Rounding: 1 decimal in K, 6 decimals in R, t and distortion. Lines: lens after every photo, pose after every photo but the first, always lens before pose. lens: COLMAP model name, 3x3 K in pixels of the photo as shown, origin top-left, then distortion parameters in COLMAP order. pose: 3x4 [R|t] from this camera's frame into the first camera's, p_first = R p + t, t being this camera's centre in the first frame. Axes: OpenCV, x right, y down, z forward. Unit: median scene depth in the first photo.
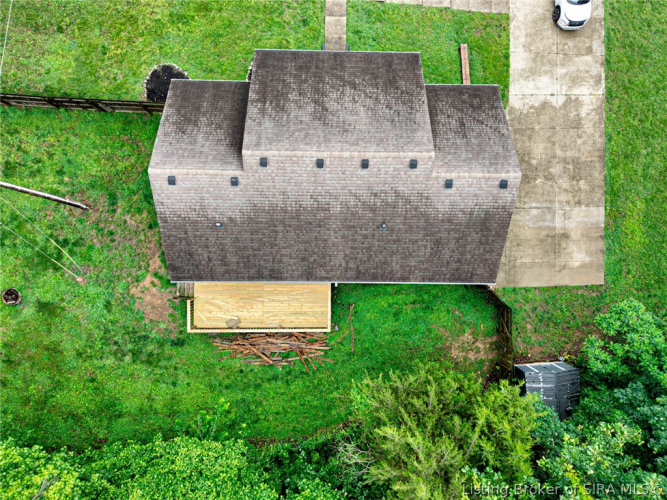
lens RADIAL K [[450.6, 0, 330.6], [0, 450.6, 249.7], [0, 0, 1]] dist [0.059870, -0.051699]
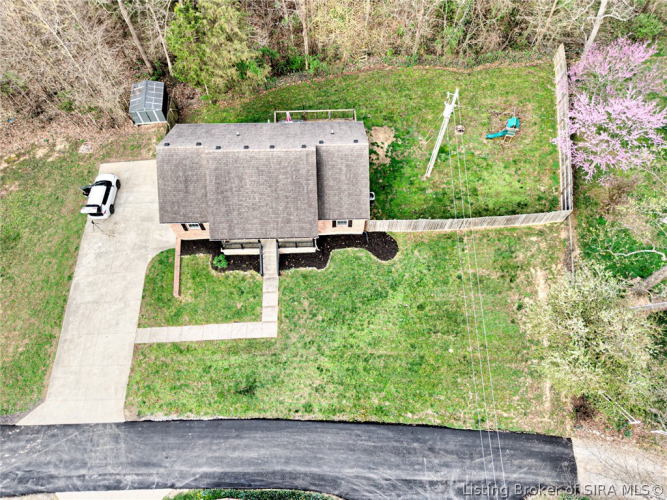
lens RADIAL K [[450.6, 0, 336.7], [0, 450.6, 251.9], [0, 0, 1]] dist [0.059870, -0.051699]
pose [[-0.998669, 0.027408, -0.043698, -0.138467], [-0.043883, -0.896686, 0.440487, -0.999270], [-0.027111, 0.441818, 0.896695, -0.302523]]
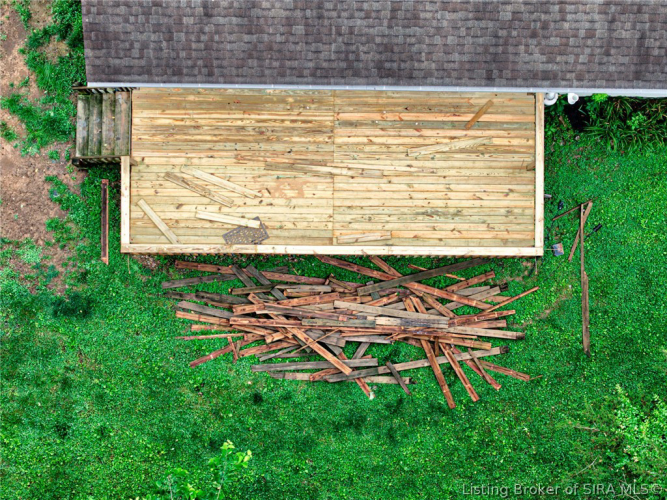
lens RADIAL K [[1350.7, 0, 336.1], [0, 1350.7, 212.1], [0, 0, 1]] dist [0.025235, 0.000000]
pose [[0.999894, 0.003042, -0.014247, -0.132277], [-0.003617, 0.999175, -0.040446, 0.180915], [0.014113, 0.040493, 0.999080, -0.004527]]
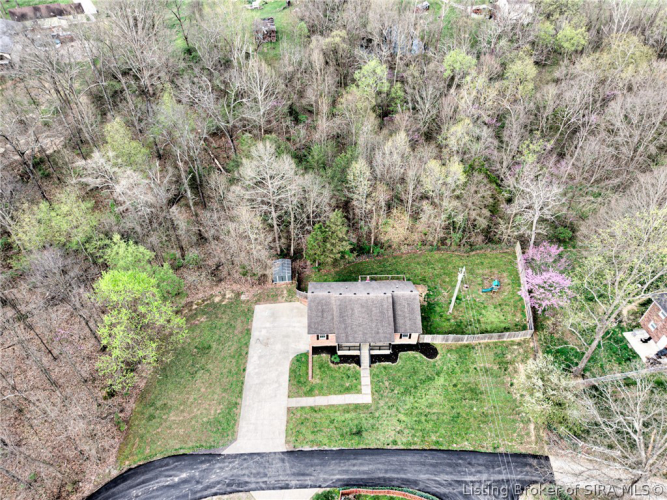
lens RADIAL K [[450.6, 0, 335.9], [0, 450.6, 244.0], [0, 0, 1]] dist [0.059870, -0.051699]
pose [[-0.999036, 0.003663, -0.043739, 0.271418], [-0.034658, -0.677290, 0.734900, -1.777286], [-0.026932, 0.735707, 0.676764, -1.137178]]
